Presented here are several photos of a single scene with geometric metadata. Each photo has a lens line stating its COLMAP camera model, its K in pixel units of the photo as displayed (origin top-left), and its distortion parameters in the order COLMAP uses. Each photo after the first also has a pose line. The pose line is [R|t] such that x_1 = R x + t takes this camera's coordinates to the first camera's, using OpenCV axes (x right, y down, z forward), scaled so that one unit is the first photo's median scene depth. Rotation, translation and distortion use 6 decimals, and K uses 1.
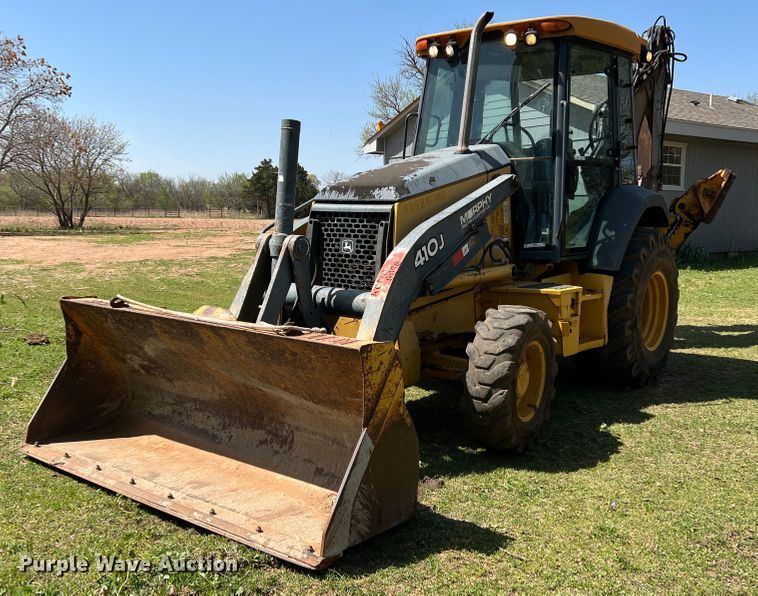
lens RADIAL K [[768.9, 0, 372.0], [0, 768.9, 300.1], [0, 0, 1]] dist [0.020579, 0.000000]
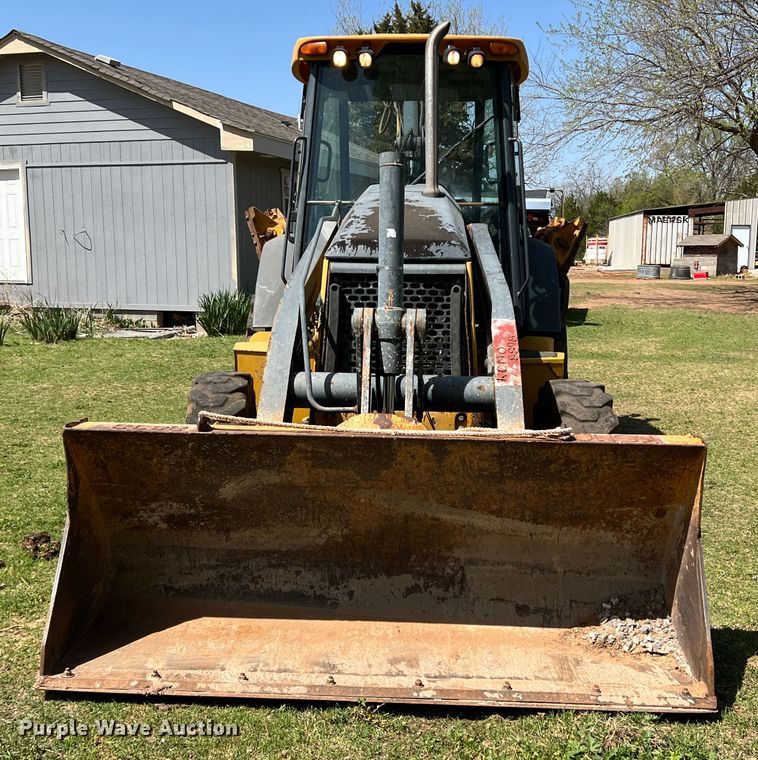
lens RADIAL K [[1000.7, 0, 385.6], [0, 1000.7, 383.1], [0, 0, 1]] dist [0.040339, 0.000000]
pose [[0.811281, -0.080542, 0.579082, -0.648195], [0.069063, 0.996733, 0.041877, -0.051326], [-0.580563, 0.006019, 0.814193, 0.209665]]
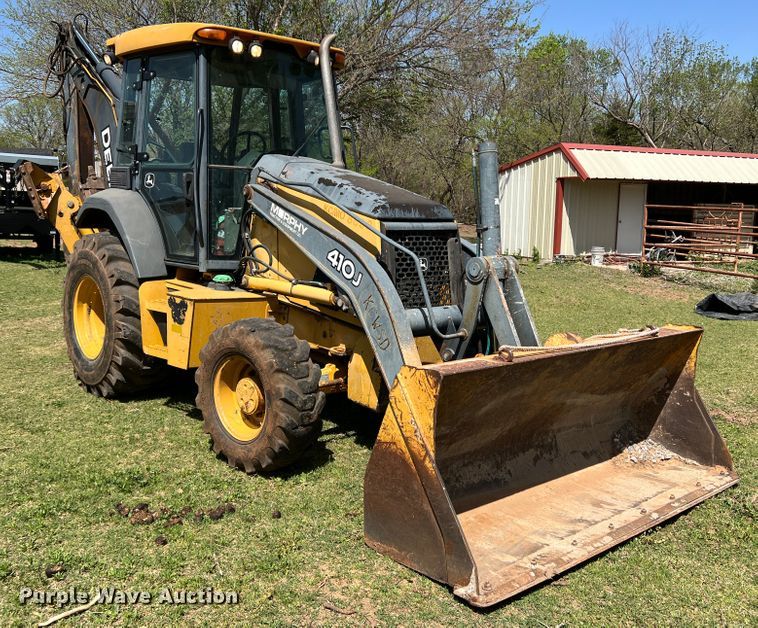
lens RADIAL K [[745.6, 0, 372.5], [0, 745.6, 306.9], [0, 0, 1]] dist [-0.005441, 0.000000]
pose [[0.193916, -0.133301, 0.971919, -1.030576], [0.103231, 0.987997, 0.114910, -0.139501], [-0.975572, 0.078050, 0.205349, 0.912414]]
